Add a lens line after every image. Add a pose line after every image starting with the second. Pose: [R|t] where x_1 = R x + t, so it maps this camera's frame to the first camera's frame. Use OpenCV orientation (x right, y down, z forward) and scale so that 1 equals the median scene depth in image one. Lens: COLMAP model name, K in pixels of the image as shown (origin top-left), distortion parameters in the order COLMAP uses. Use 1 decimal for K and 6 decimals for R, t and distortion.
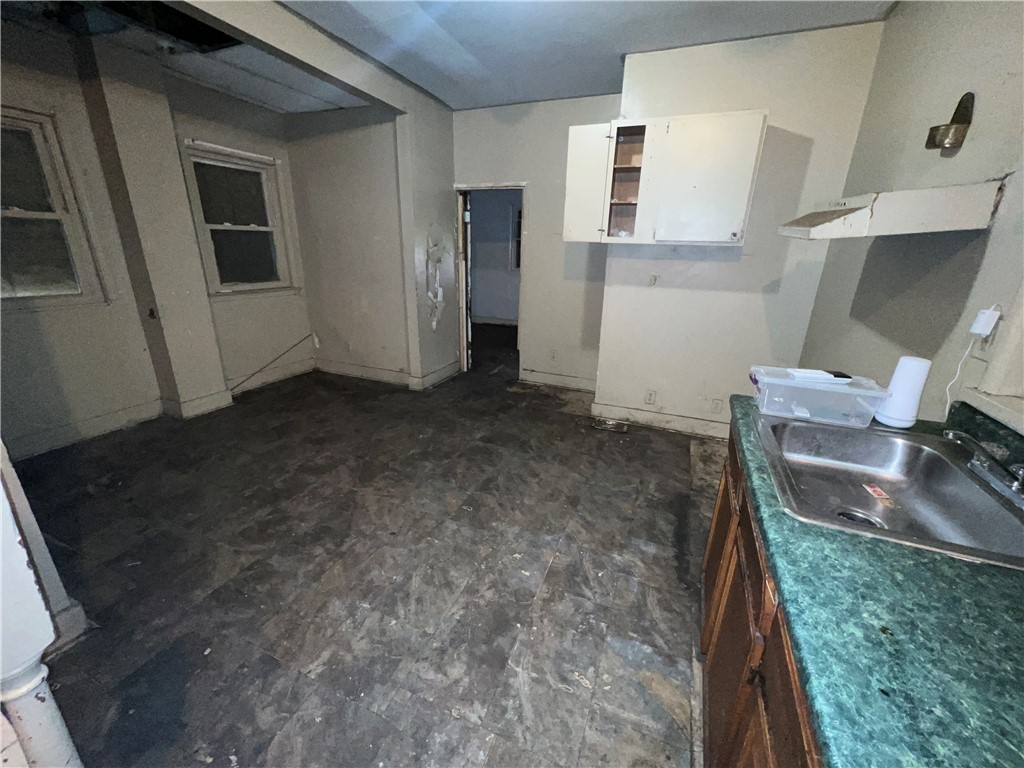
lens RADIAL K [[408.0, 0, 513.0], [0, 408.0, 383.9], [0, 0, 1]] dist [-0.002358, 0.000802]
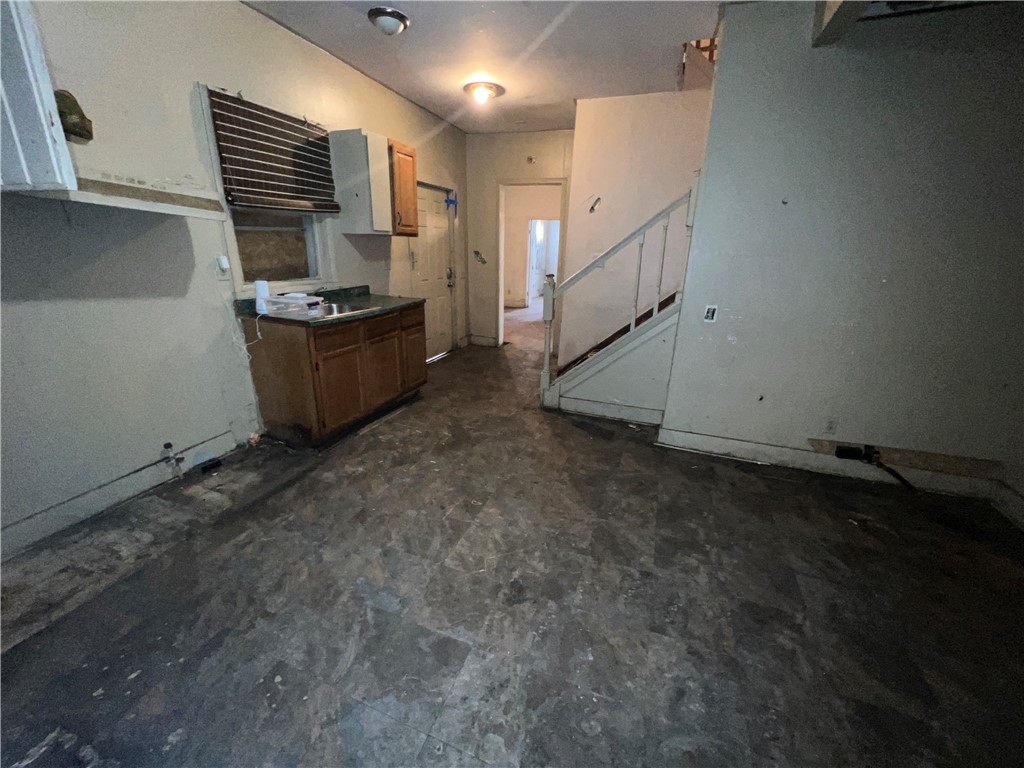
lens RADIAL K [[408.0, 0, 515.3], [0, 408.0, 380.3], [0, 0, 1]] dist [-0.002358, 0.000802]
pose [[-0.997327, -0.045603, -0.057086, -0.112154], [-0.070800, 0.796201, 0.600876, -0.452950], [0.018050, 0.603312, -0.797301, 1.338780]]
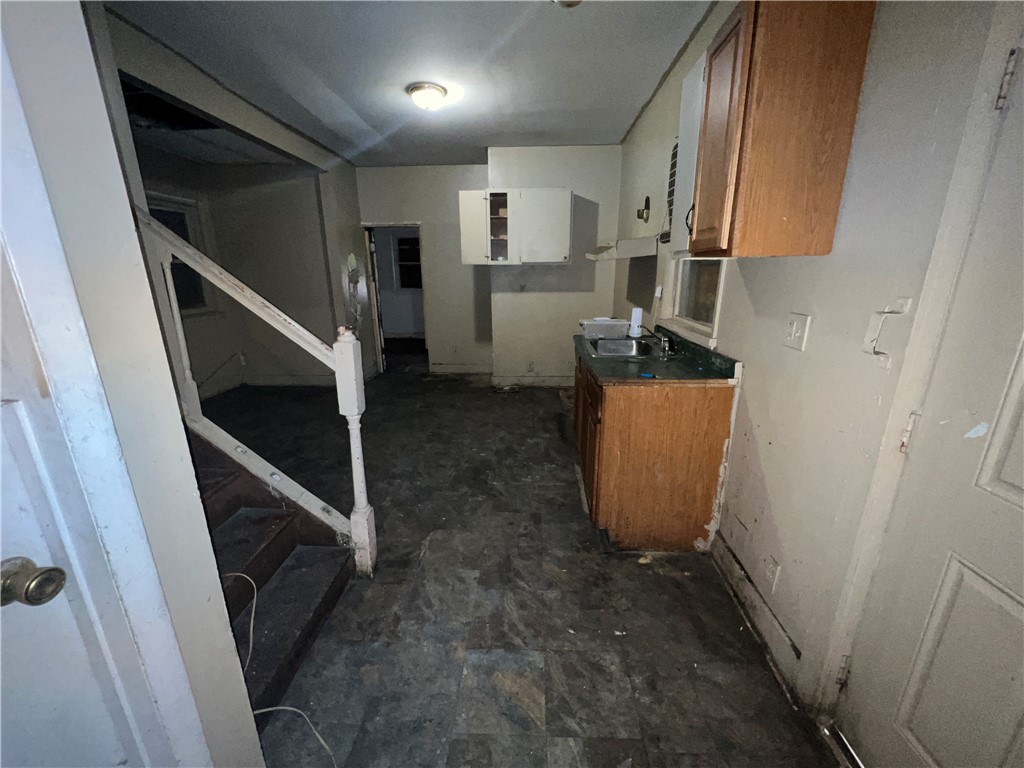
lens RADIAL K [[408.0, 0, 514.8], [0, 408.0, 384.7], [0, 0, 1]] dist [-0.002358, 0.000802]
pose [[0.940743, -0.122516, 0.316215, -0.234944], [0.136634, 0.990360, -0.022778, 0.152661], [-0.310376, 0.064634, 0.948414, -0.467498]]
